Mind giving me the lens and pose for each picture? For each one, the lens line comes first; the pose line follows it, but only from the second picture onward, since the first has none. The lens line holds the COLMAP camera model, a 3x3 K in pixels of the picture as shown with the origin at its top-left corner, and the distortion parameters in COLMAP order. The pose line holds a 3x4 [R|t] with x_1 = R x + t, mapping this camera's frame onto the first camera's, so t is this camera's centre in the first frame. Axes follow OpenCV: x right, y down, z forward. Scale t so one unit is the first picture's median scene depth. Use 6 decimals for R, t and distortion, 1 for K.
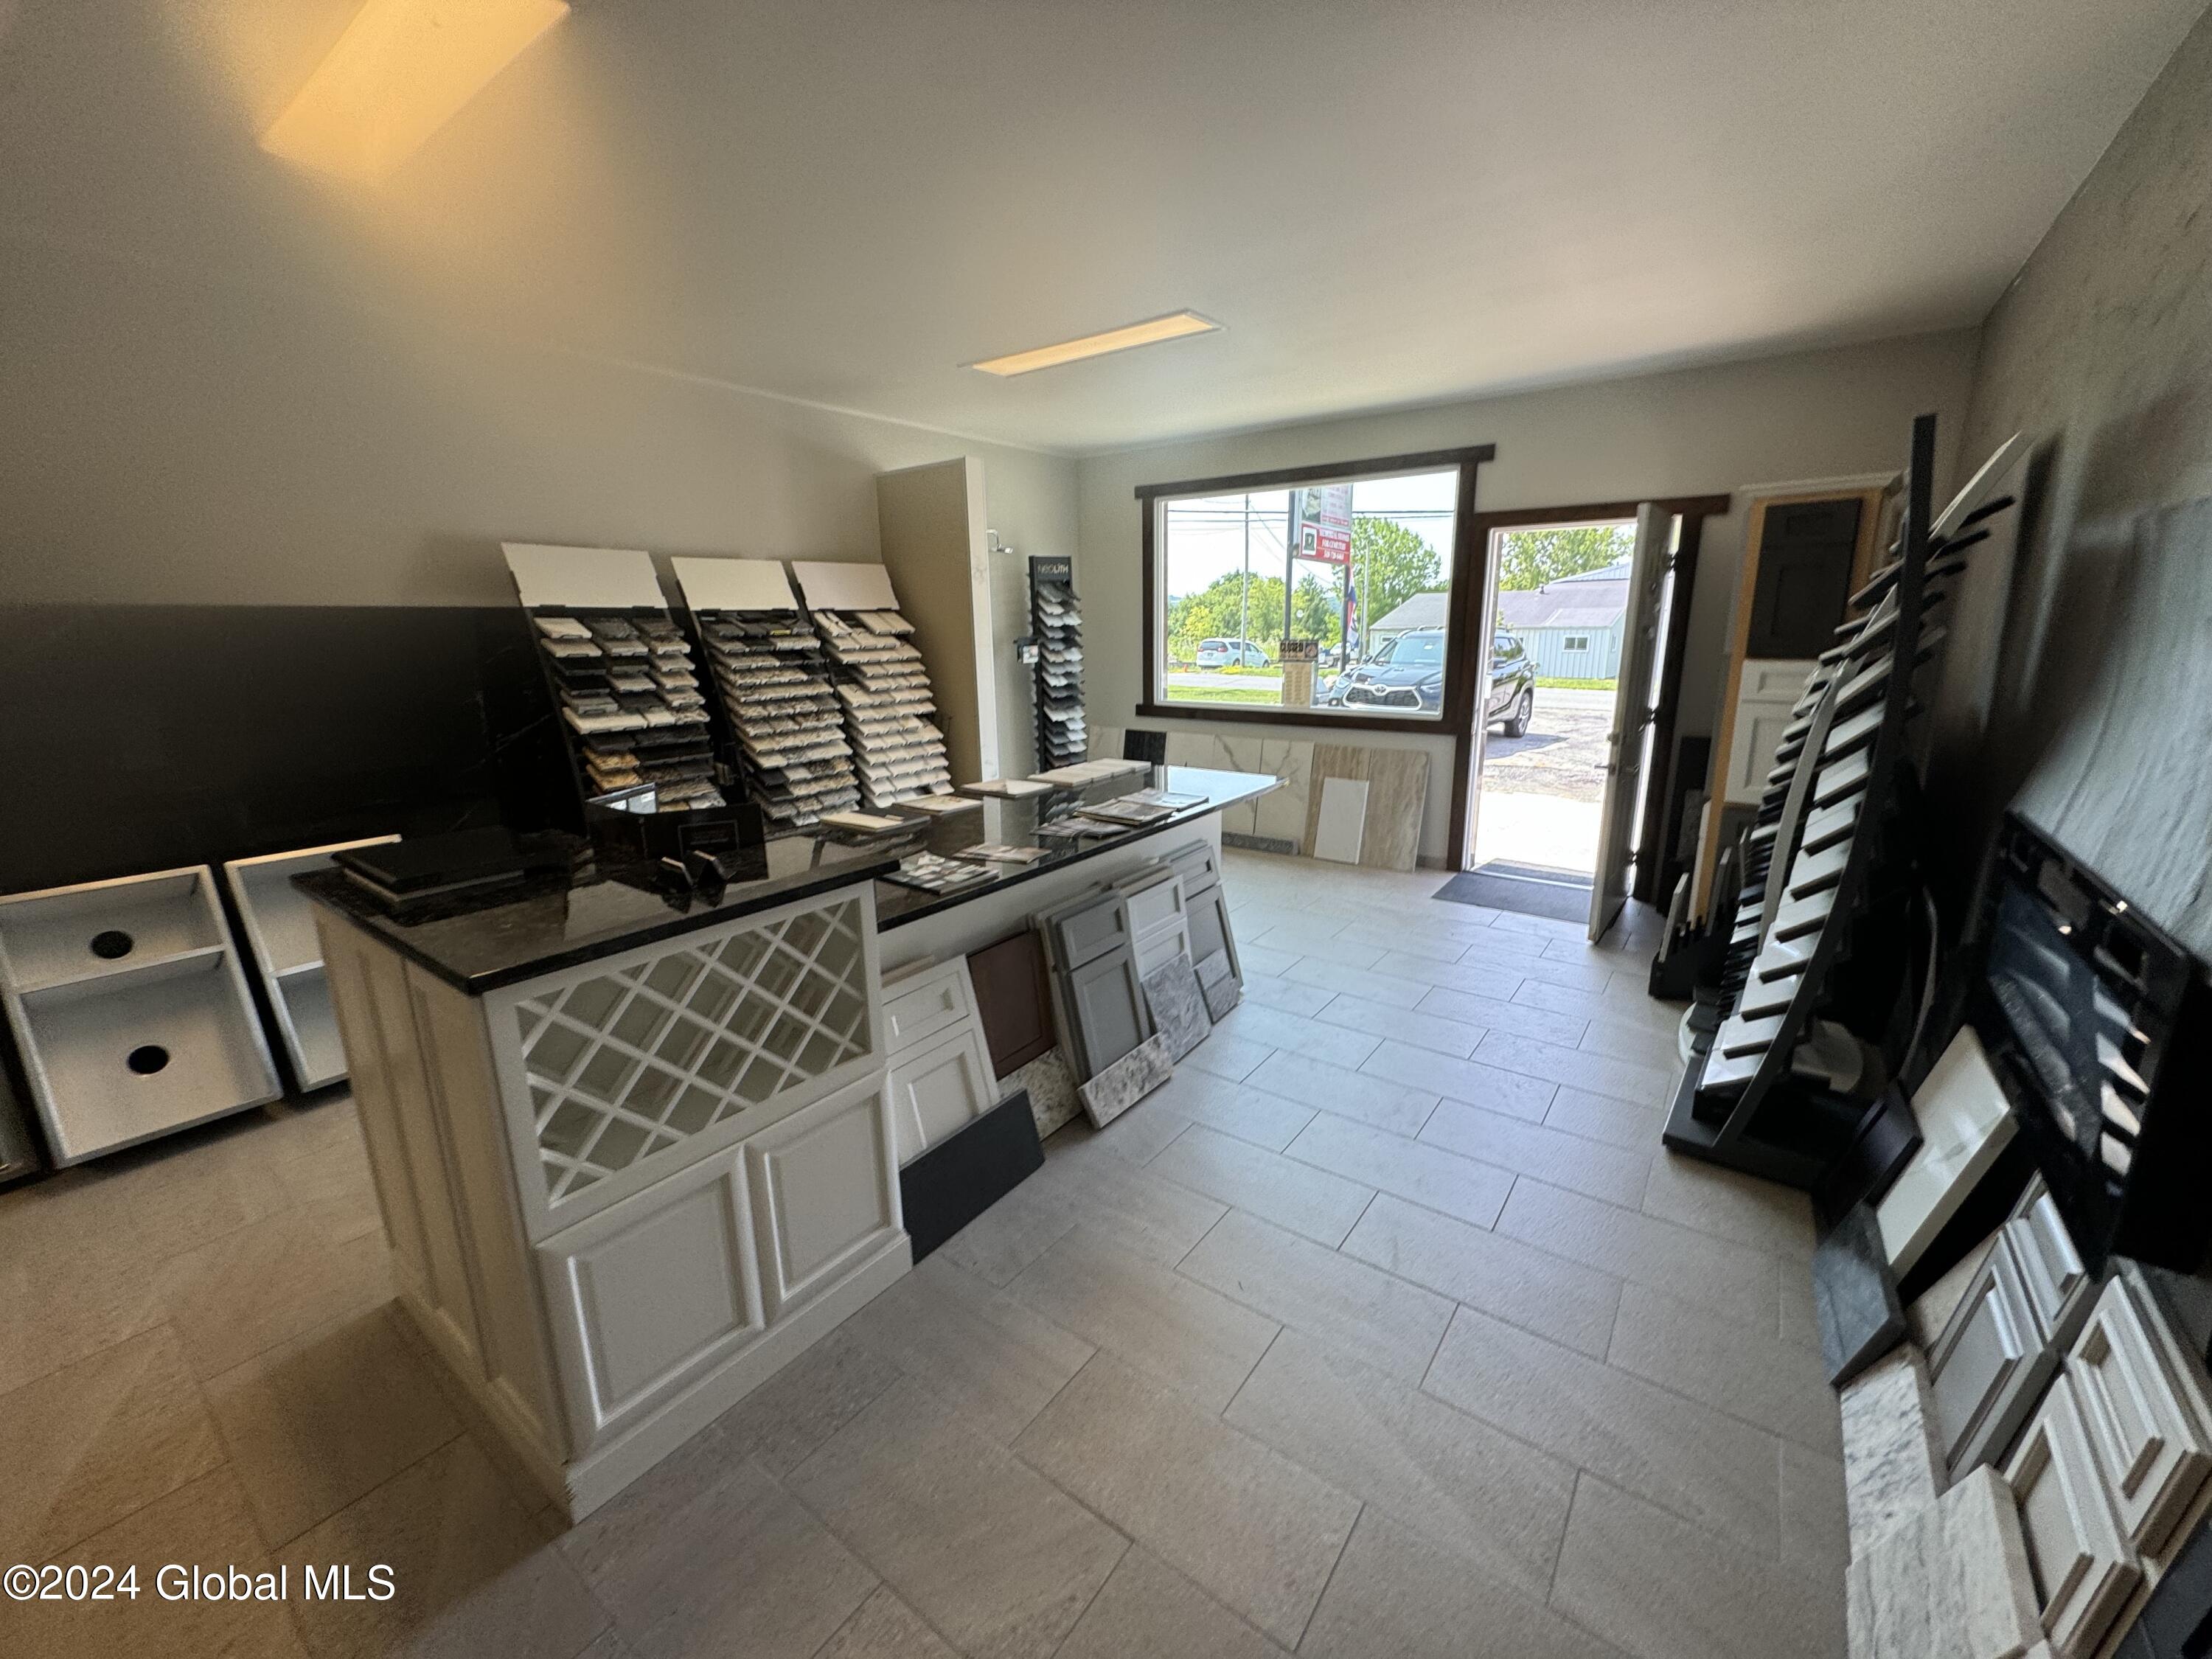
lens RADIAL K [[875.2, 0, 1106.0], [0, 875.2, 829.5], [0, 0, 1]] dist [0.001799, 0.000345]
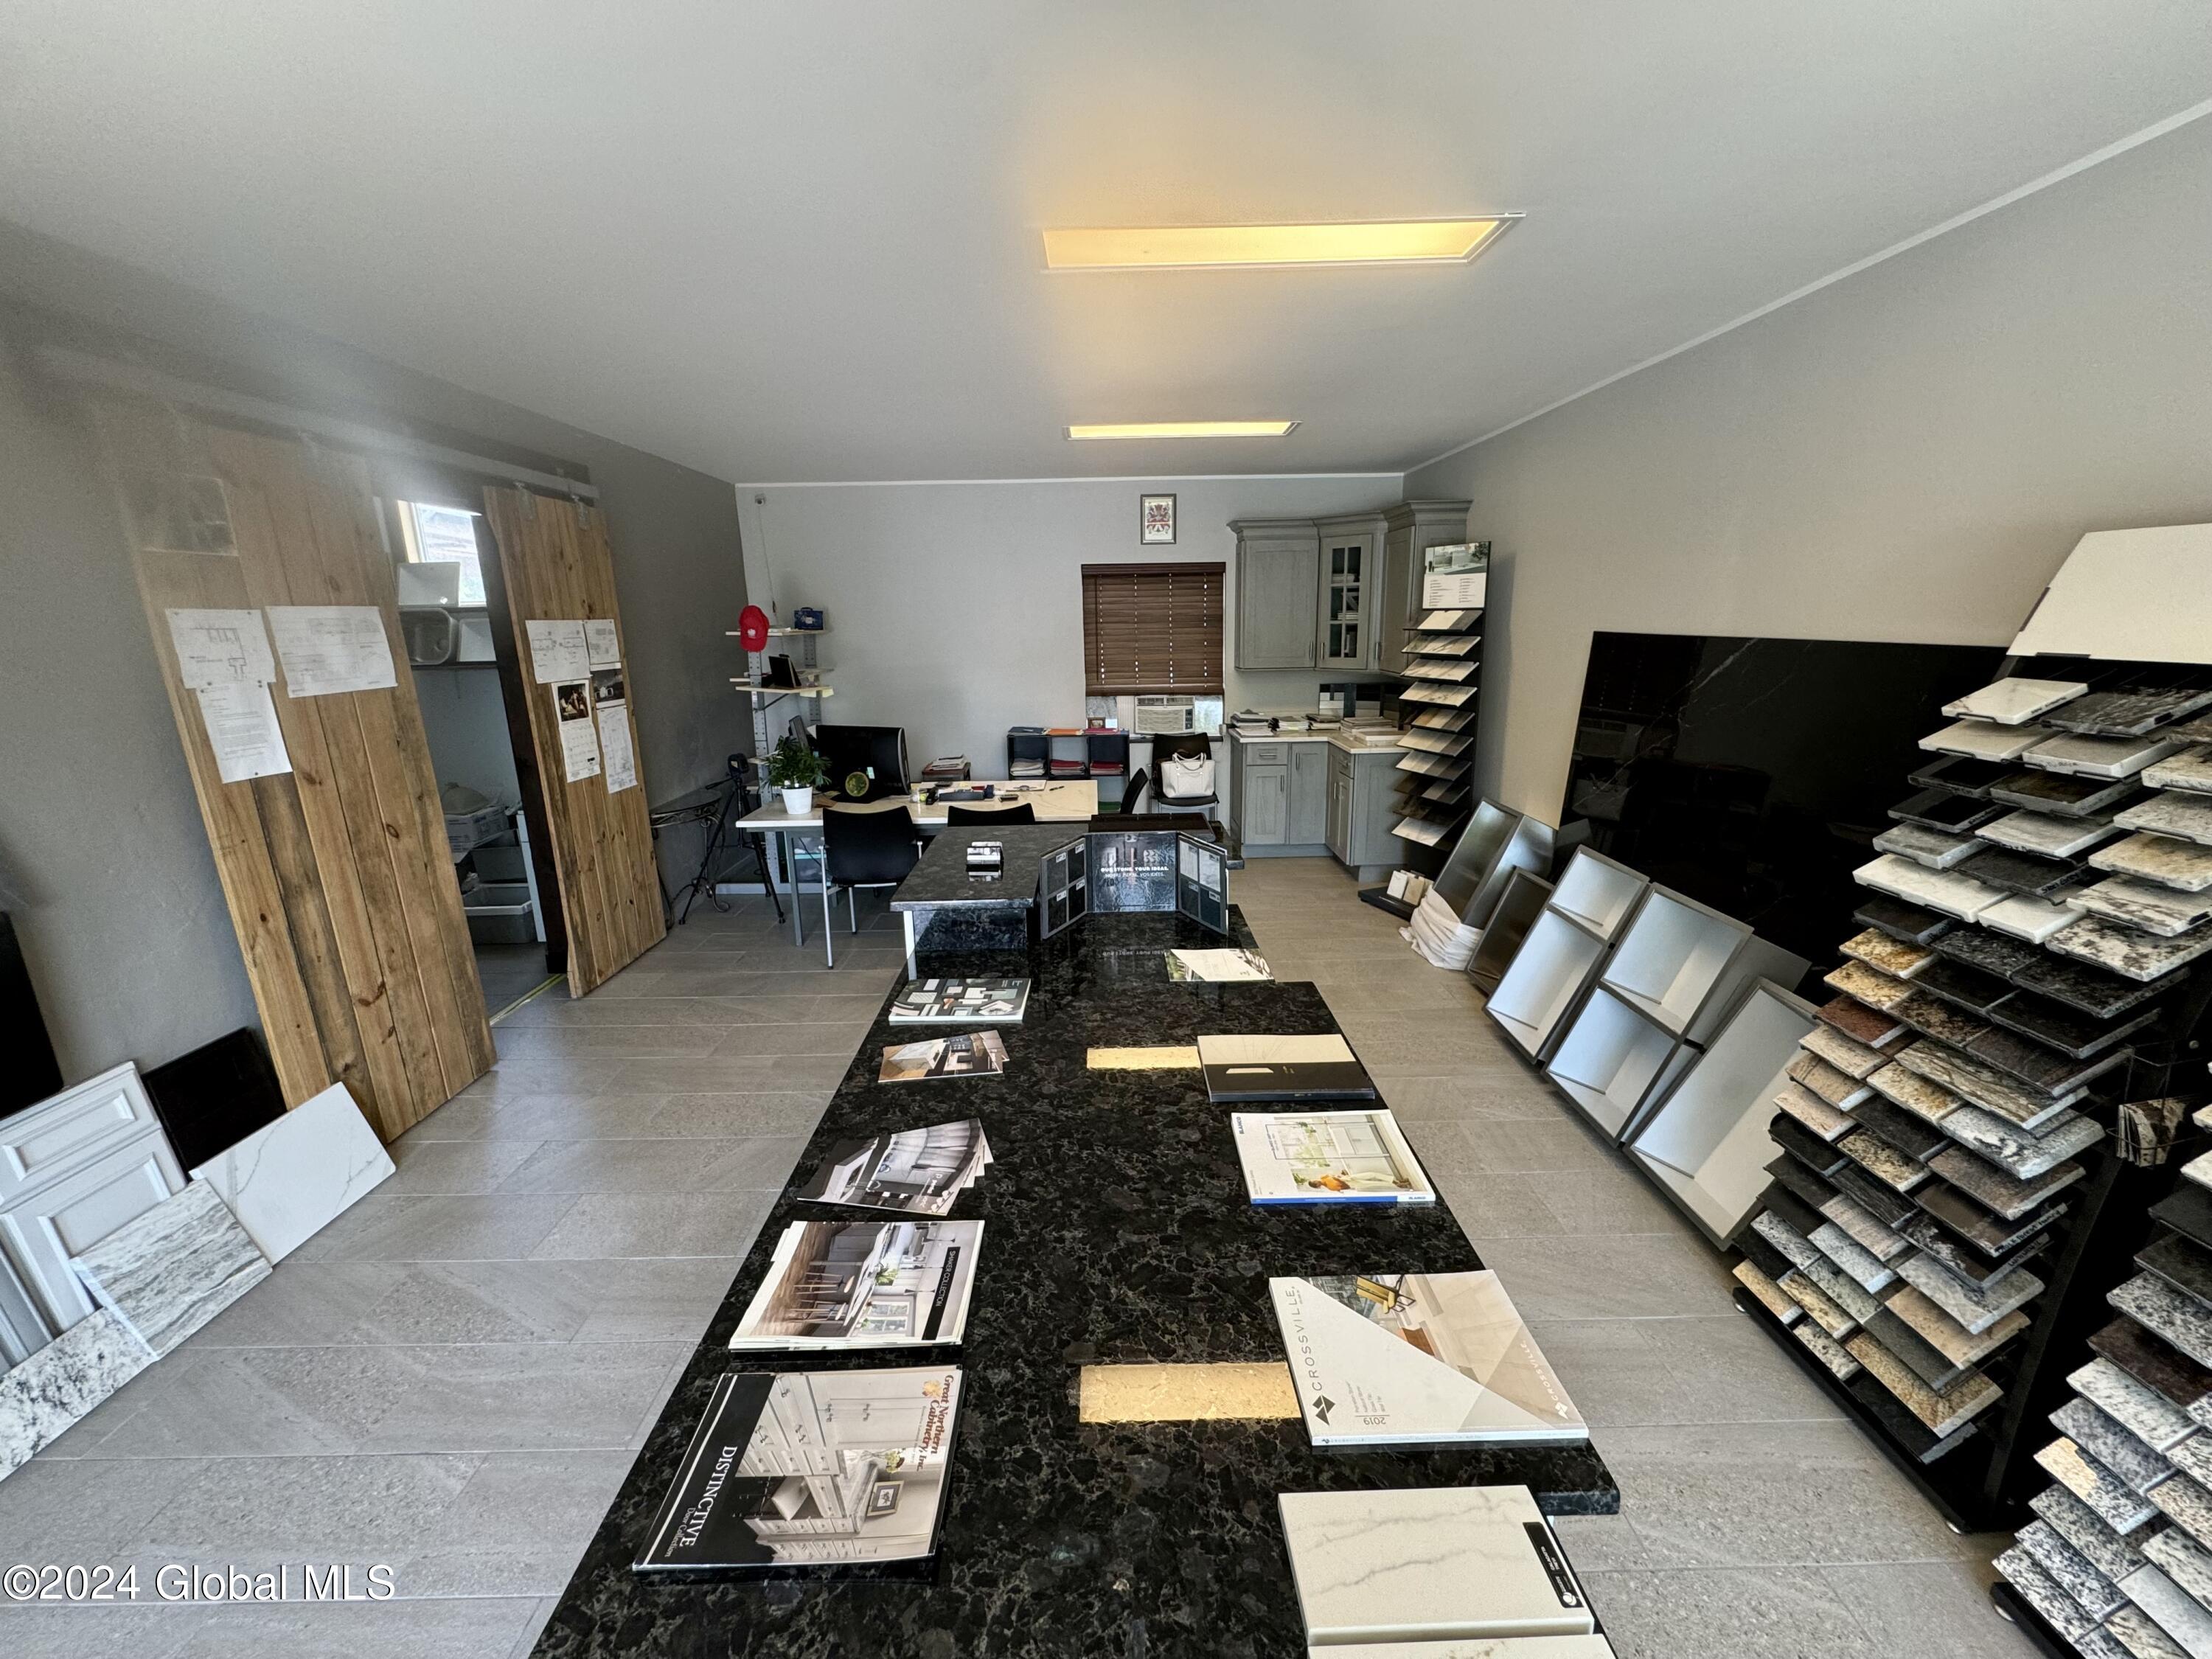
lens RADIAL K [[875.2, 0, 1106.0], [0, 875.2, 829.5], [0, 0, 1]] dist [0.001799, 0.000345]
pose [[-0.787763, 0.177077, -0.589977, 0.114849], [-0.111069, 0.901256, 0.418809, -0.310670], [0.605882, 0.395451, -0.690309, 1.031232]]
